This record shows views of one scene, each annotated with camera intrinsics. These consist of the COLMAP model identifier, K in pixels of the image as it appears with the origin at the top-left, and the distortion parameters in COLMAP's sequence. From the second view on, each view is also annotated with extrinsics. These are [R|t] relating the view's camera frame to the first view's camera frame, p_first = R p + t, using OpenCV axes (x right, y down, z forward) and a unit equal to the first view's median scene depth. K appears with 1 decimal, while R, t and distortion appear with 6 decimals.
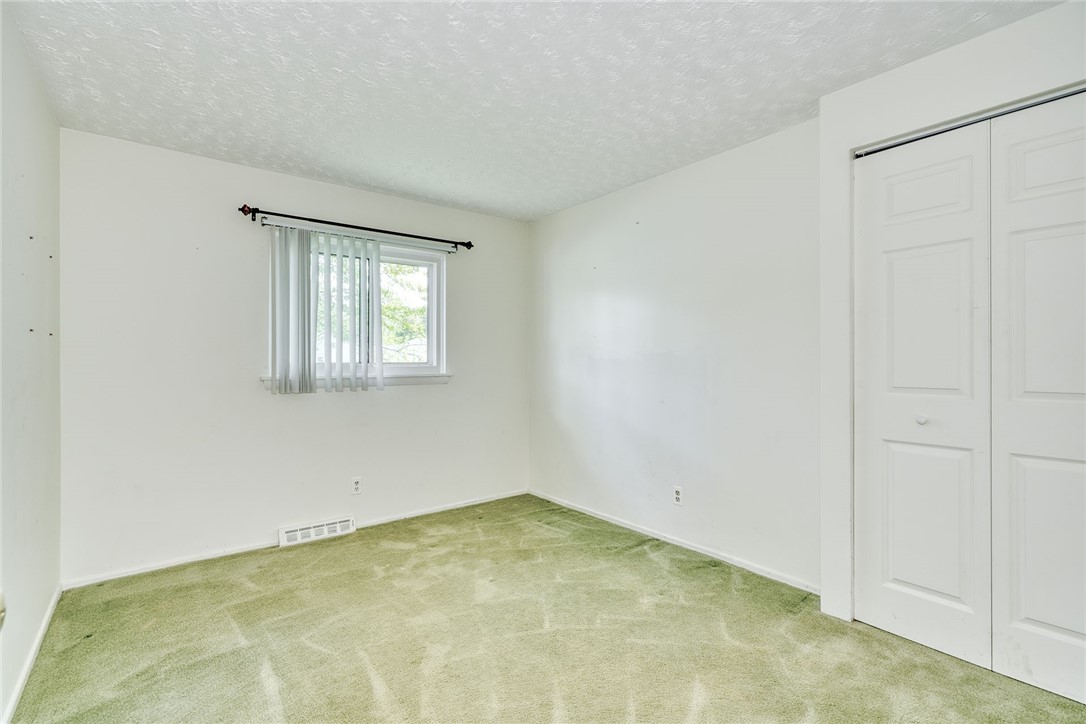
lens RADIAL K [[505.7, 0, 543.9], [0, 505.7, 366.9], [0, 0, 1]] dist [-0.001480, 0.000560]
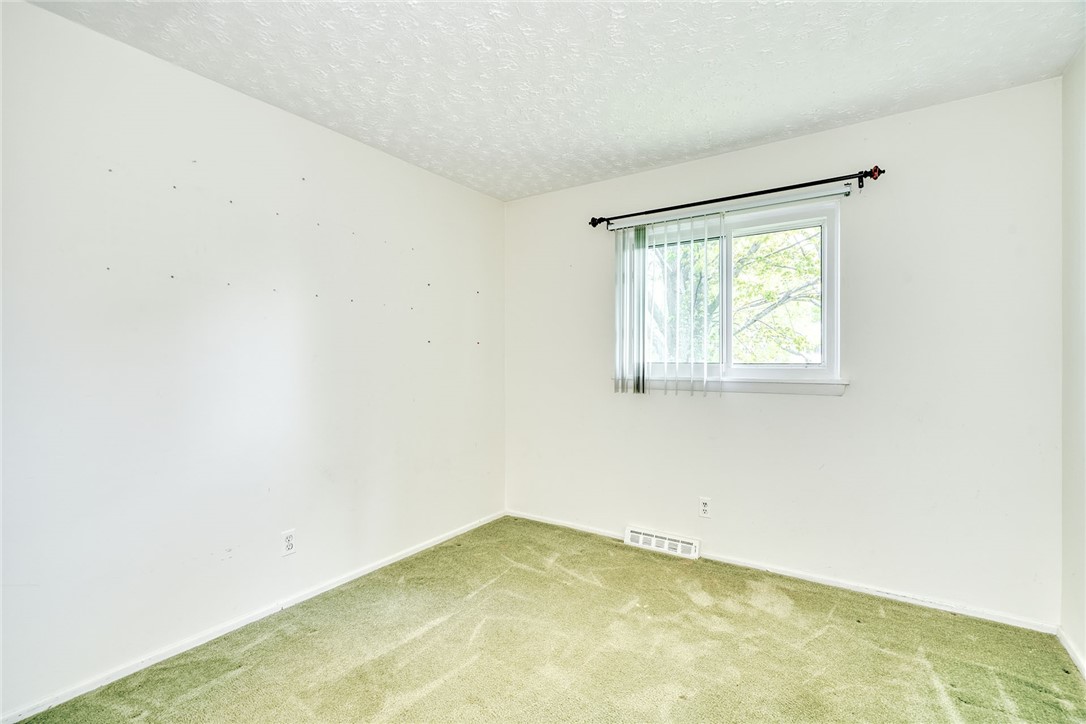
lens RADIAL K [[505.7, 0, 543.9], [0, 505.7, 366.9], [0, 0, 1]] dist [-0.001480, 0.000560]
pose [[0.291479, 0.015188, -0.956457, 0.387161], [-0.012493, 0.999849, 0.012070, -0.009164], [0.956496, 0.008430, 0.291625, 0.526174]]
